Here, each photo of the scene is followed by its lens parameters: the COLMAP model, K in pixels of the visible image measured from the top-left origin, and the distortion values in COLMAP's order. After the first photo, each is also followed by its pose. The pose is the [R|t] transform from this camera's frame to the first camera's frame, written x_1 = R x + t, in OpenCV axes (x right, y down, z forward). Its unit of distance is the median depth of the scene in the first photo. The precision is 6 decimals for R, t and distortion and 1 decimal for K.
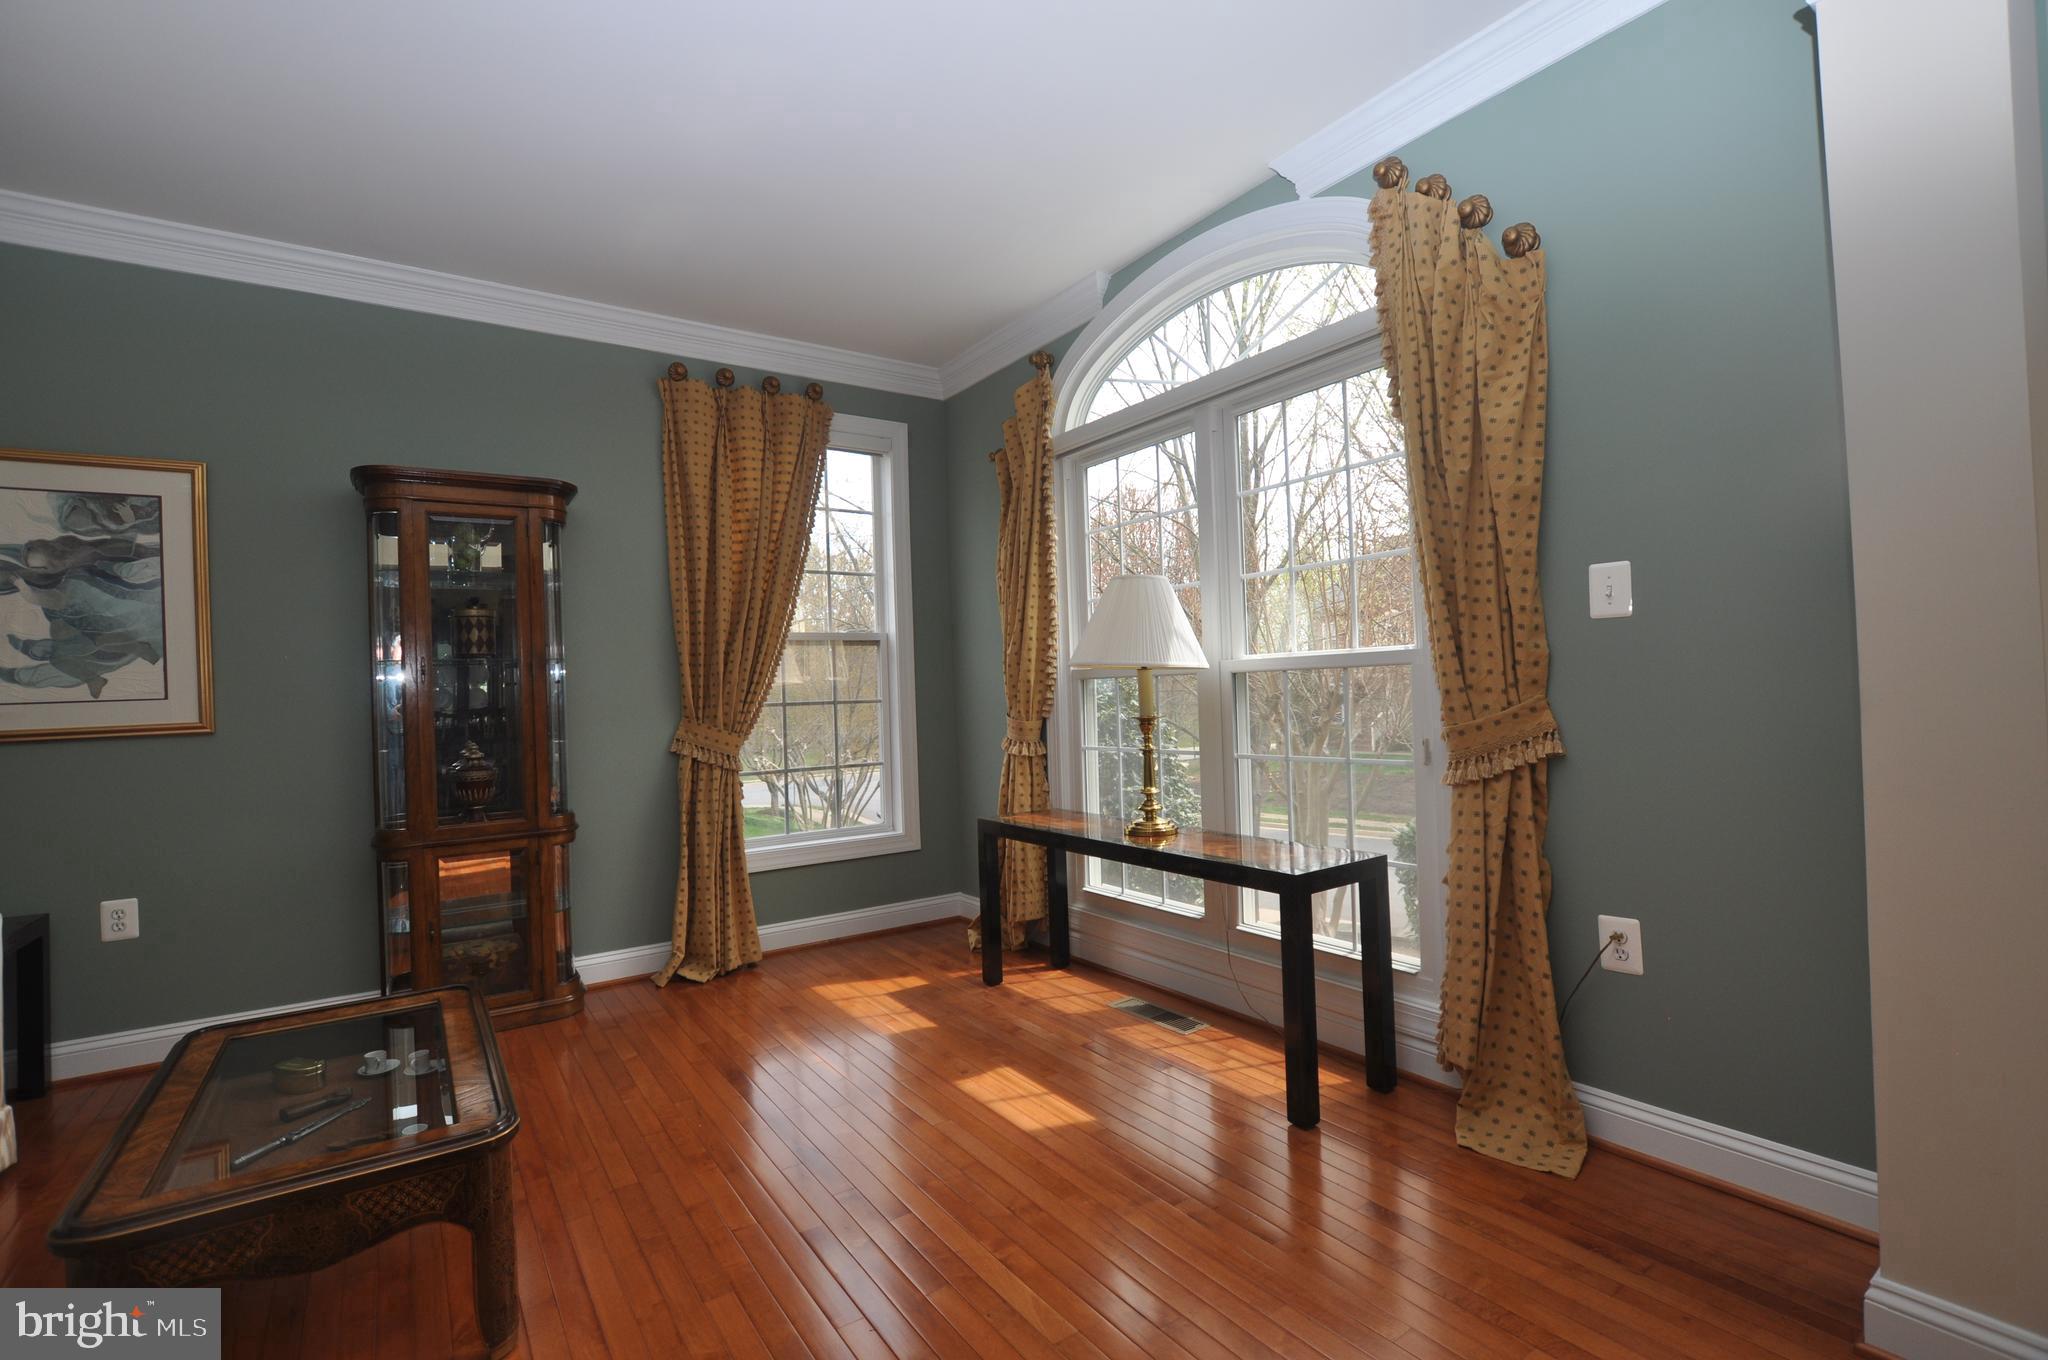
lens RADIAL K [[907.7, 0, 1017.2], [0, 907.7, 684.3], [0, 0, 1]] dist [-0.029417, 0.003559]
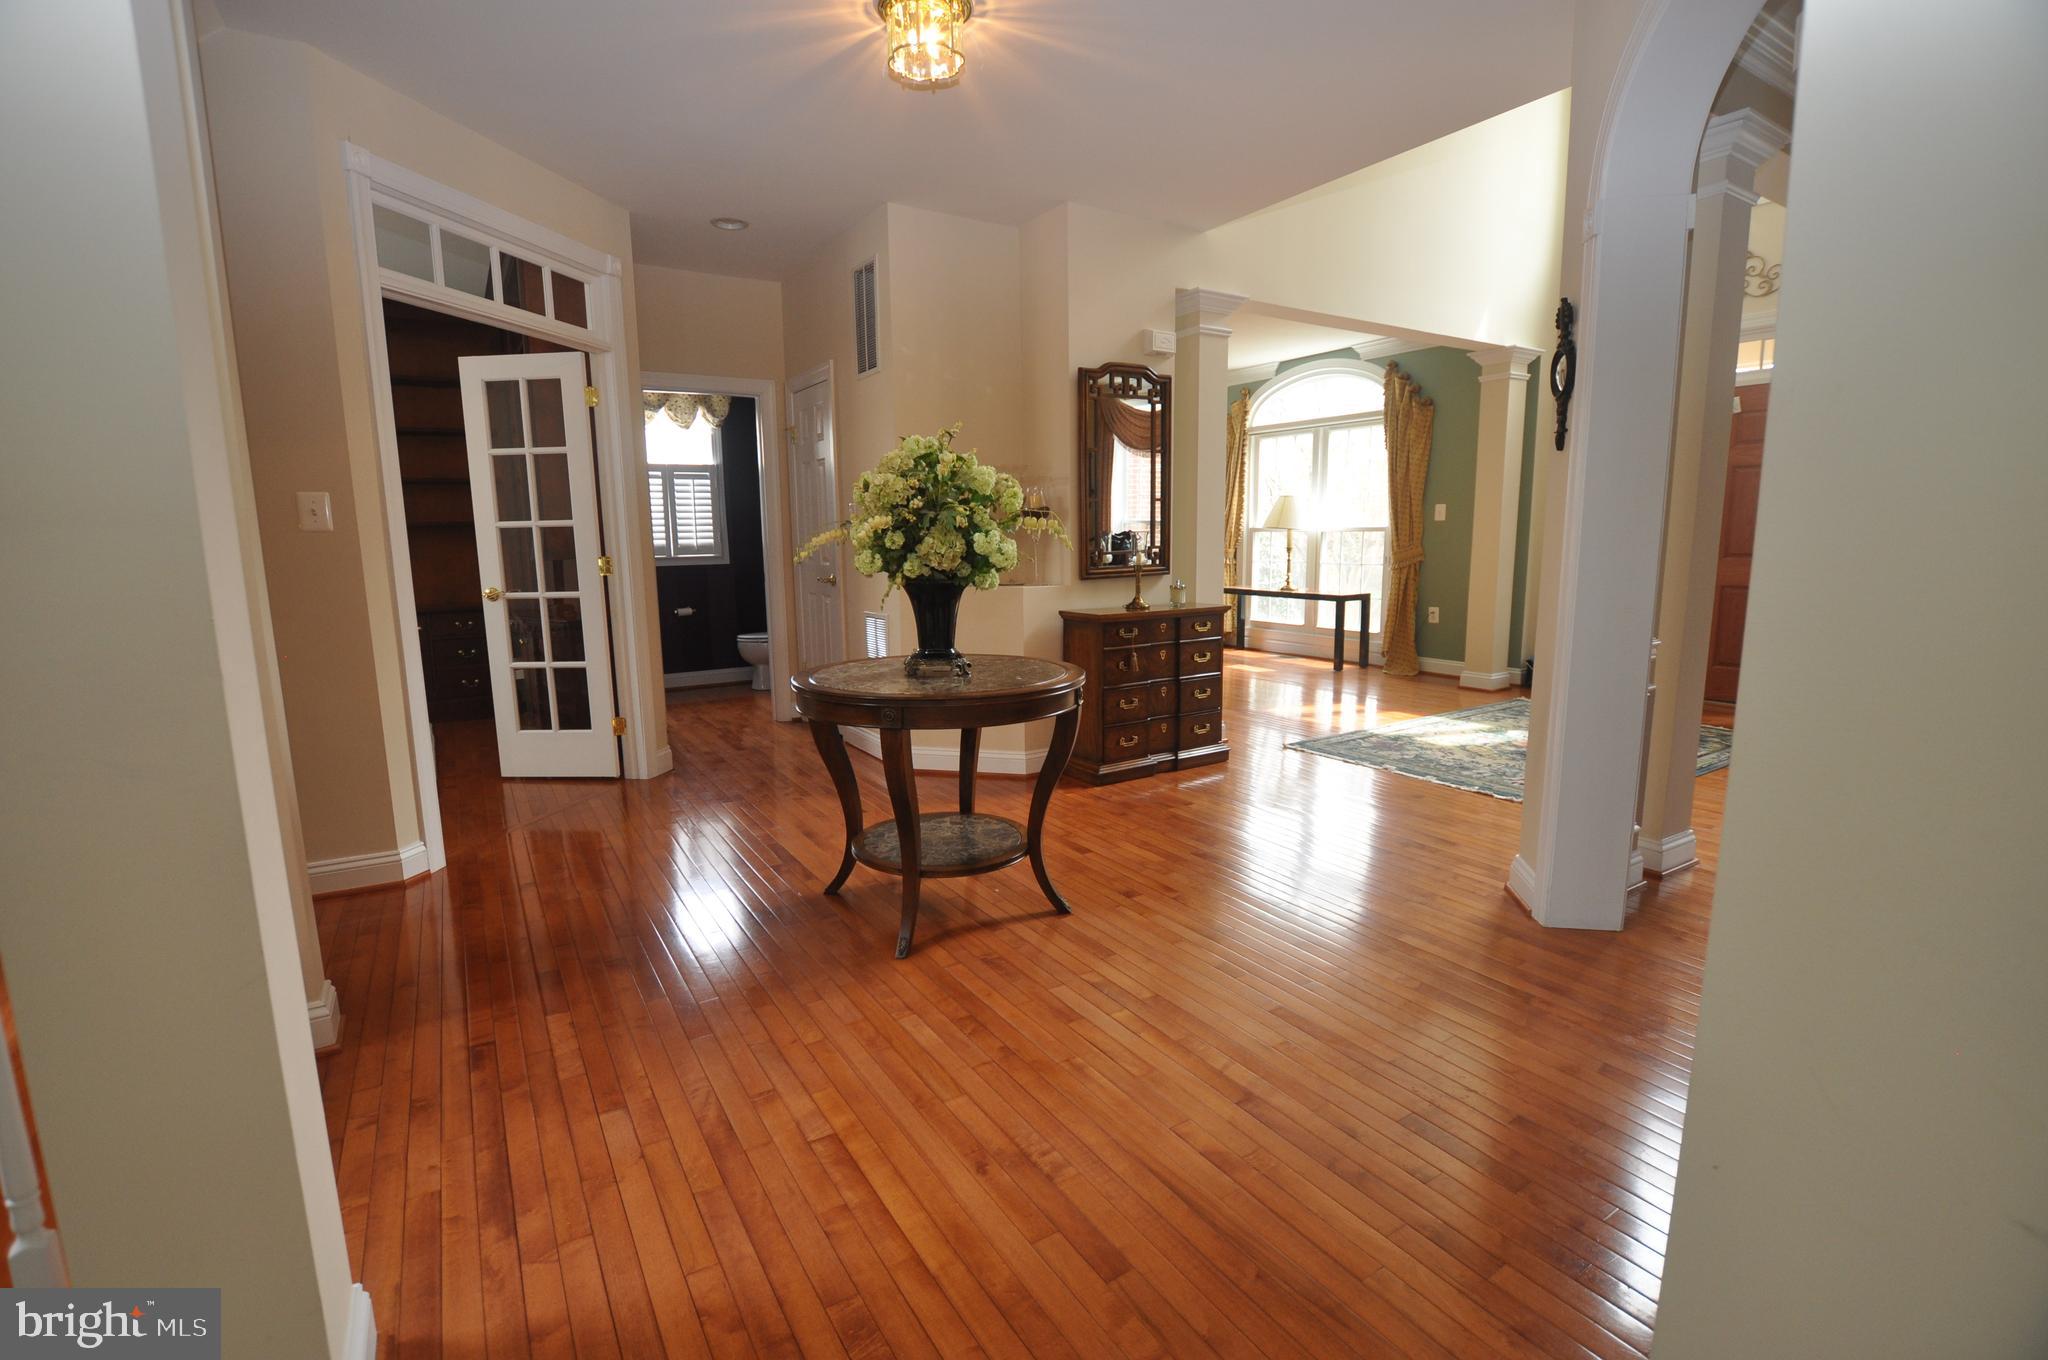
lens RADIAL K [[907.7, 0, 1029.0], [0, 907.7, 676.6], [0, 0, 1]] dist [-0.029417, 0.003559]
pose [[0.999482, 0.026389, -0.018434, -0.611378], [-0.022960, 0.985804, 0.166323, -0.016944], [0.022561, -0.165813, 0.985899, -1.866646]]
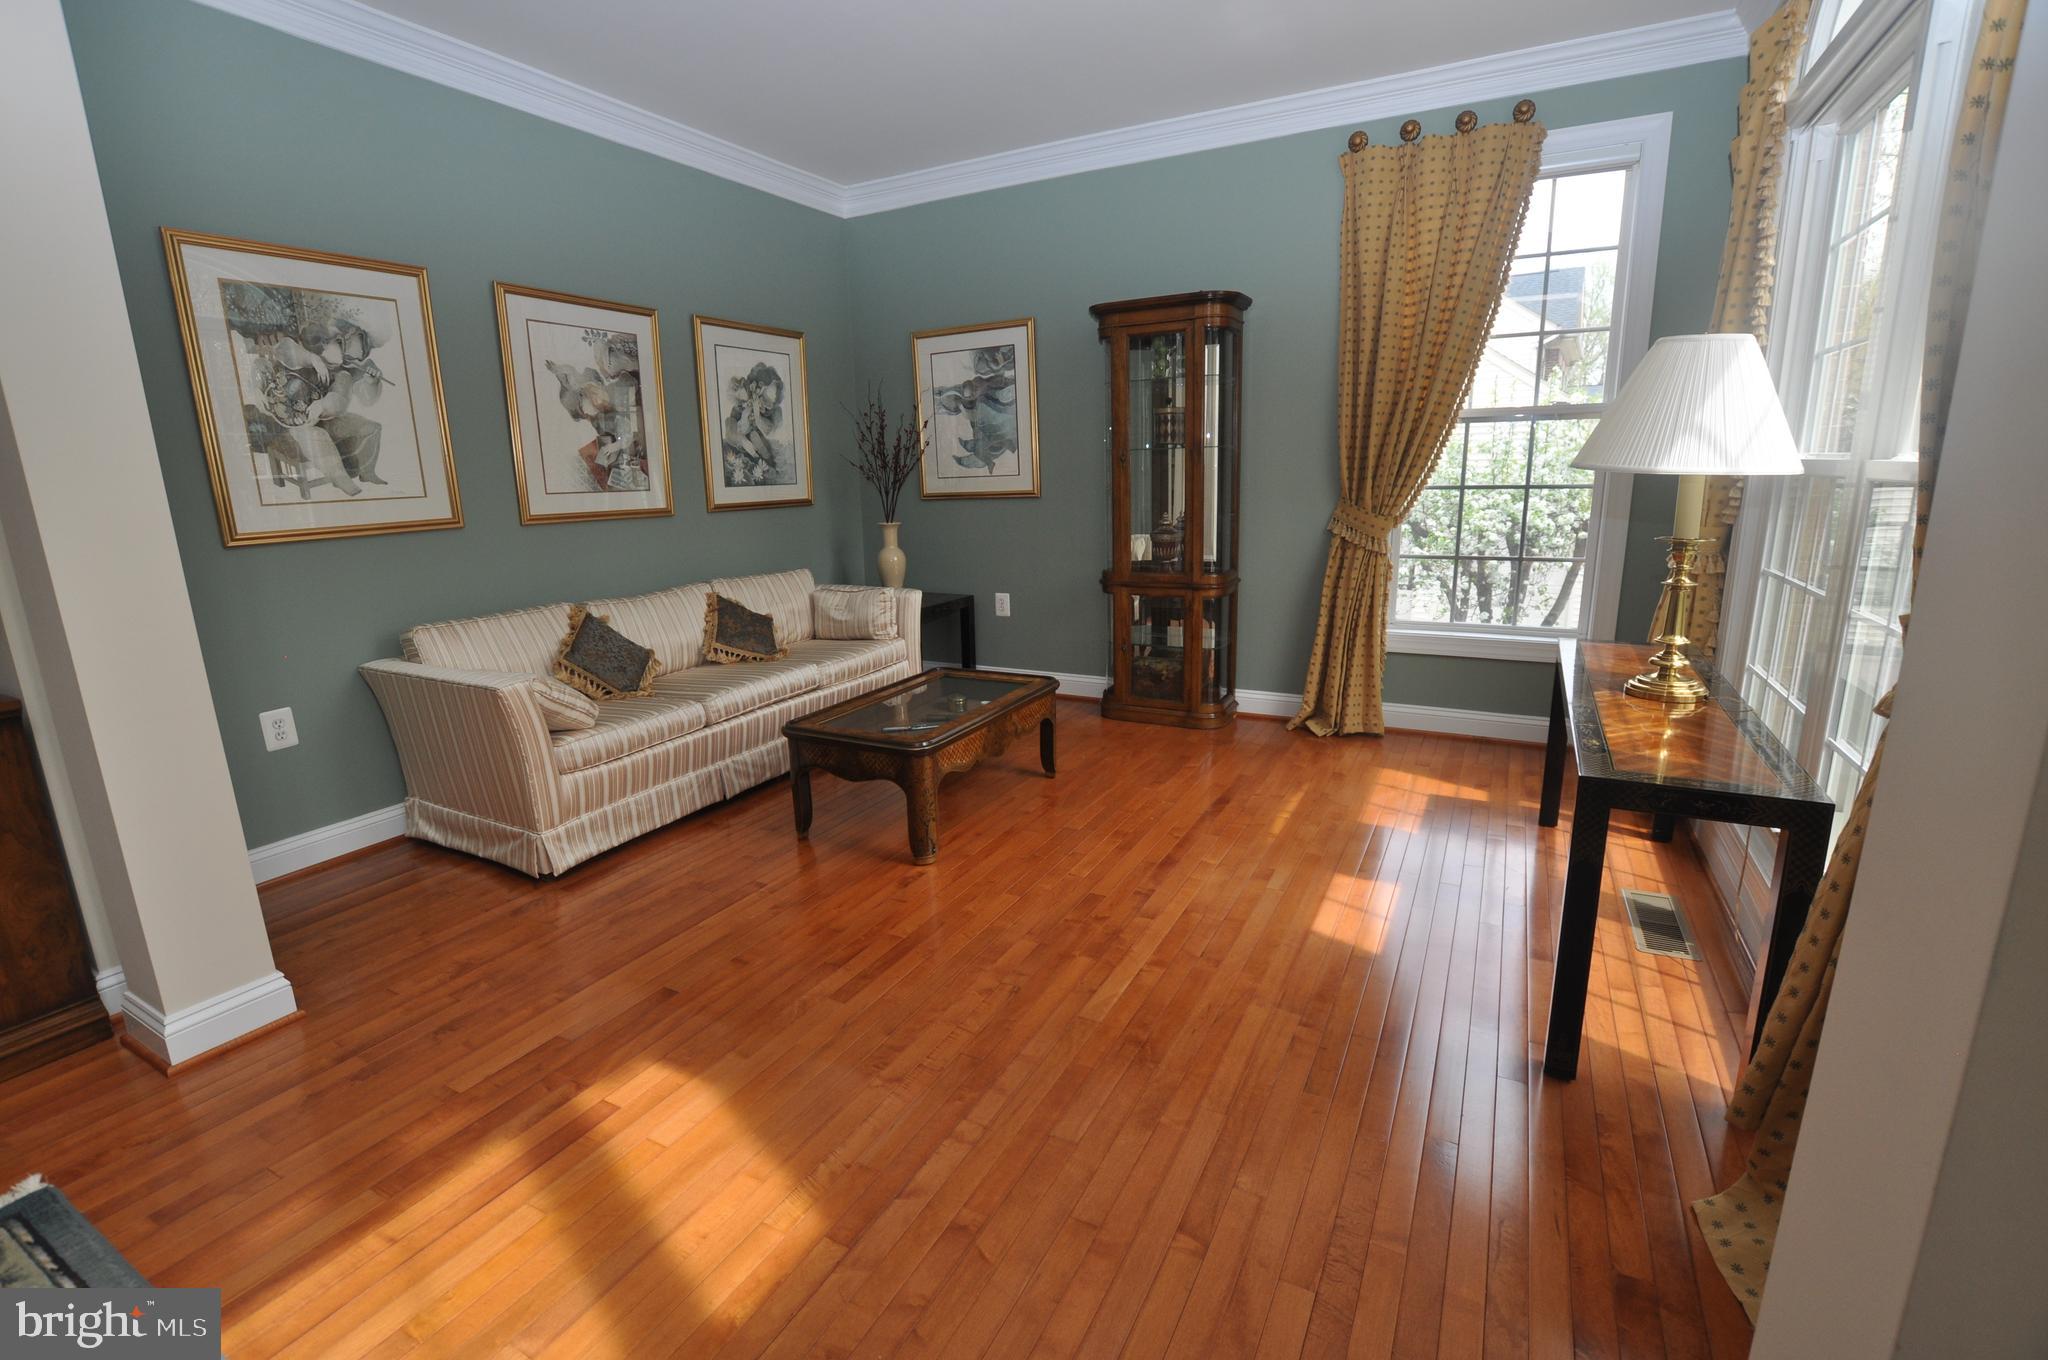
lens RADIAL K [[907.7, 0, 1018.5], [0, 907.7, 680.5], [0, 0, 1]] dist [-0.029417, 0.003559]
pose [[0.466819, 0.222462, -0.855915, 0.529257], [0.018839, 0.965122, 0.261121, -0.052599], [0.884152, -0.138021, 0.446346, 0.196455]]
